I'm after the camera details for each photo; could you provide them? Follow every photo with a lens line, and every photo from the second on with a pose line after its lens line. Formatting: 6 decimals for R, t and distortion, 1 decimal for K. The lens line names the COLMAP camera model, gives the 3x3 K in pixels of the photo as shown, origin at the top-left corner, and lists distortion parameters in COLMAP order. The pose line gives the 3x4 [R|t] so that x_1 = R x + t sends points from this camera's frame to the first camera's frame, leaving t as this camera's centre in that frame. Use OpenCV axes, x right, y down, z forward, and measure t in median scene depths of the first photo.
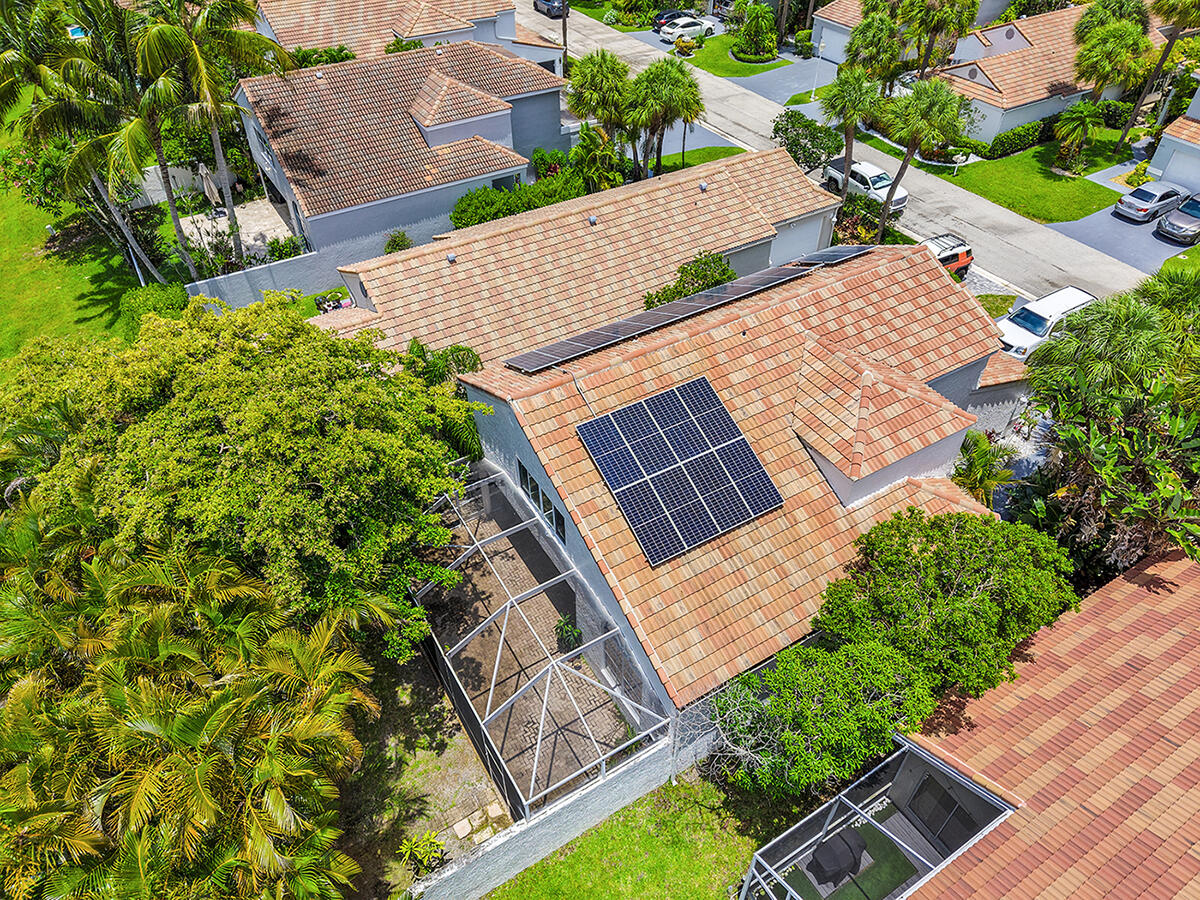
lens RADIAL K [[806.7, 0, 599.1], [0, 806.7, 447.0], [0, 0, 1]] dist [0.054349, -0.059953]
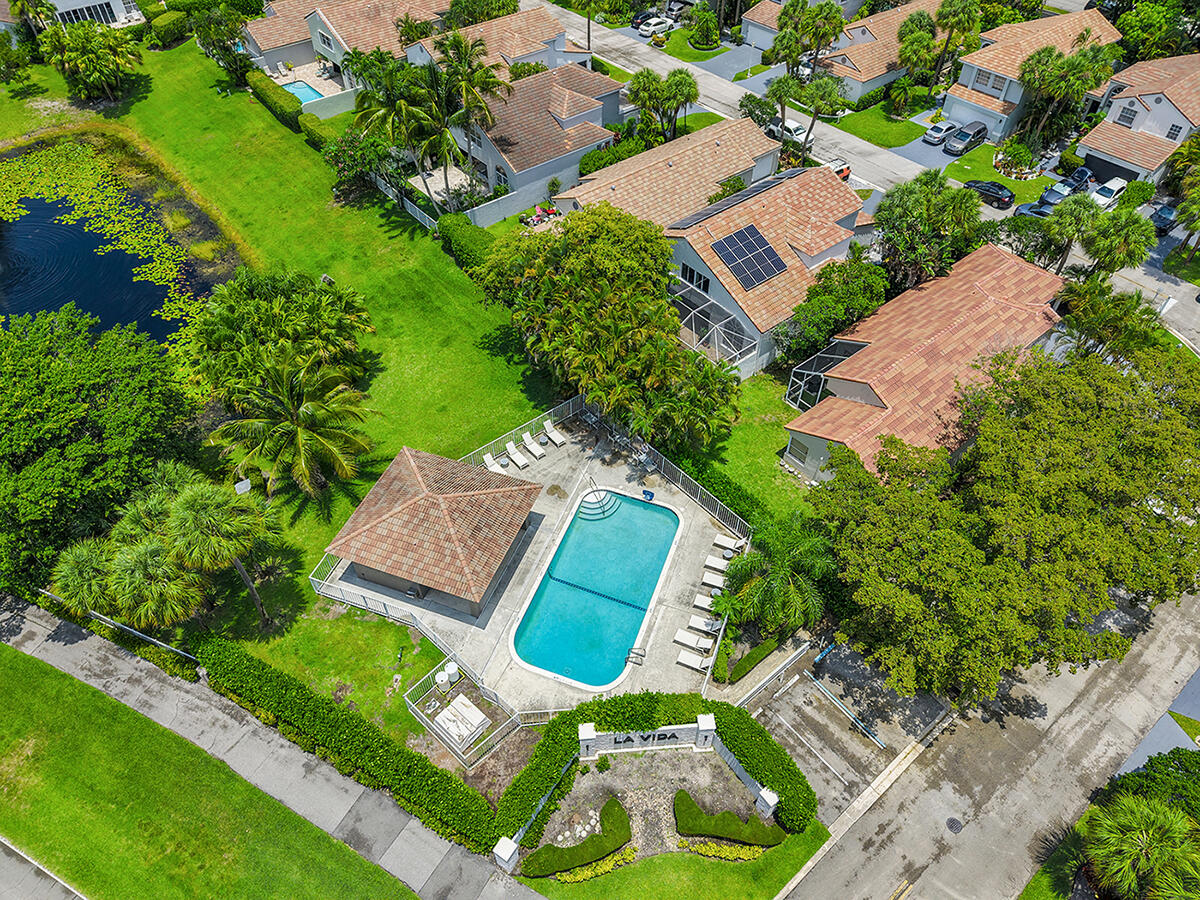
lens RADIAL K [[818.1, 0, 603.0], [0, 818.1, 453.7], [0, 0, 1]] dist [0.016984, -0.001073]
pose [[0.988875, -0.105473, 0.104892, -0.399671], [0.097092, 0.991889, 0.082035, 0.218670], [-0.112694, -0.070938, 0.991094, -0.918210]]
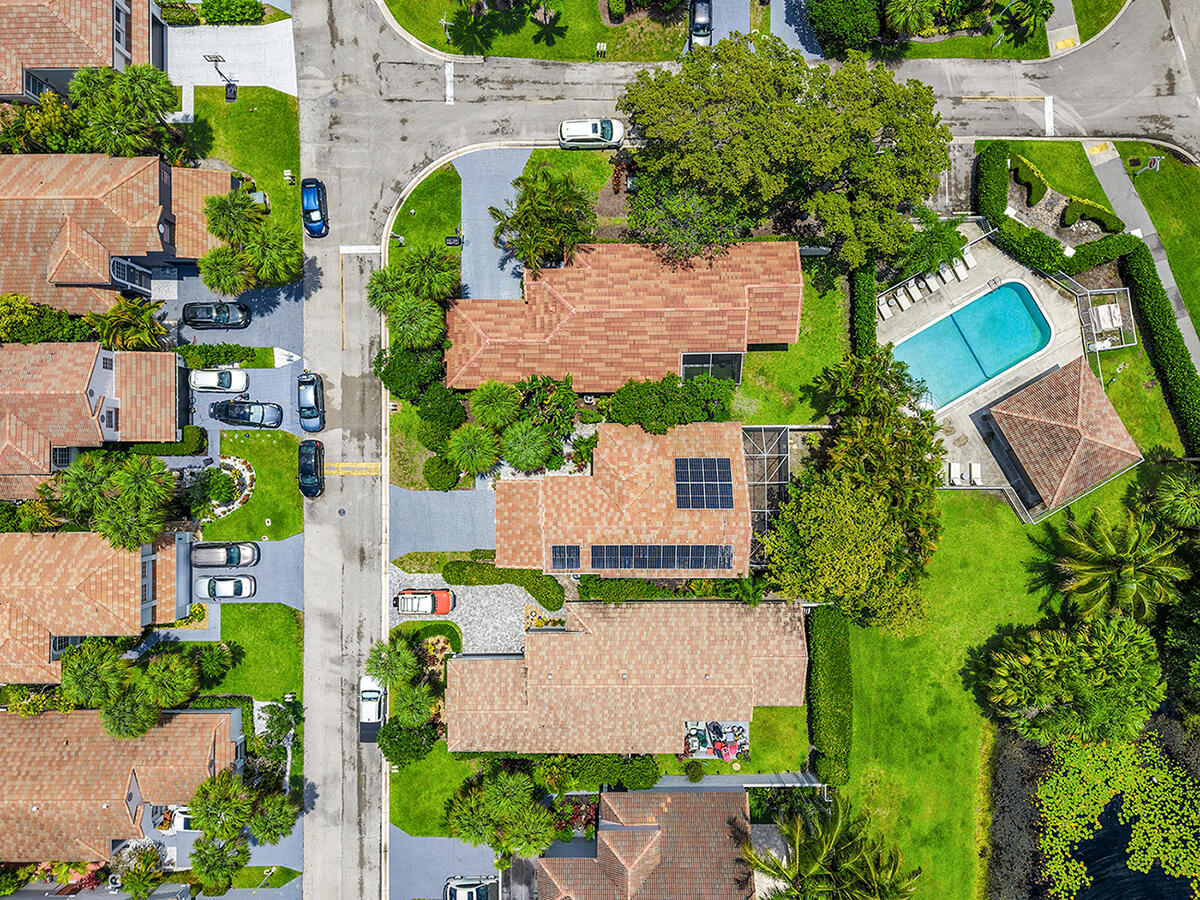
lens RADIAL K [[806.7, 0, 599.1], [0, 806.7, 447.0], [0, 0, 1]] dist [0.054349, -0.059953]
pose [[-0.856588, -0.515786, 0.014892, 0.238315], [0.348951, -0.557773, 0.753075, -1.183820], [-0.380119, 0.650272, 0.657766, -0.445262]]
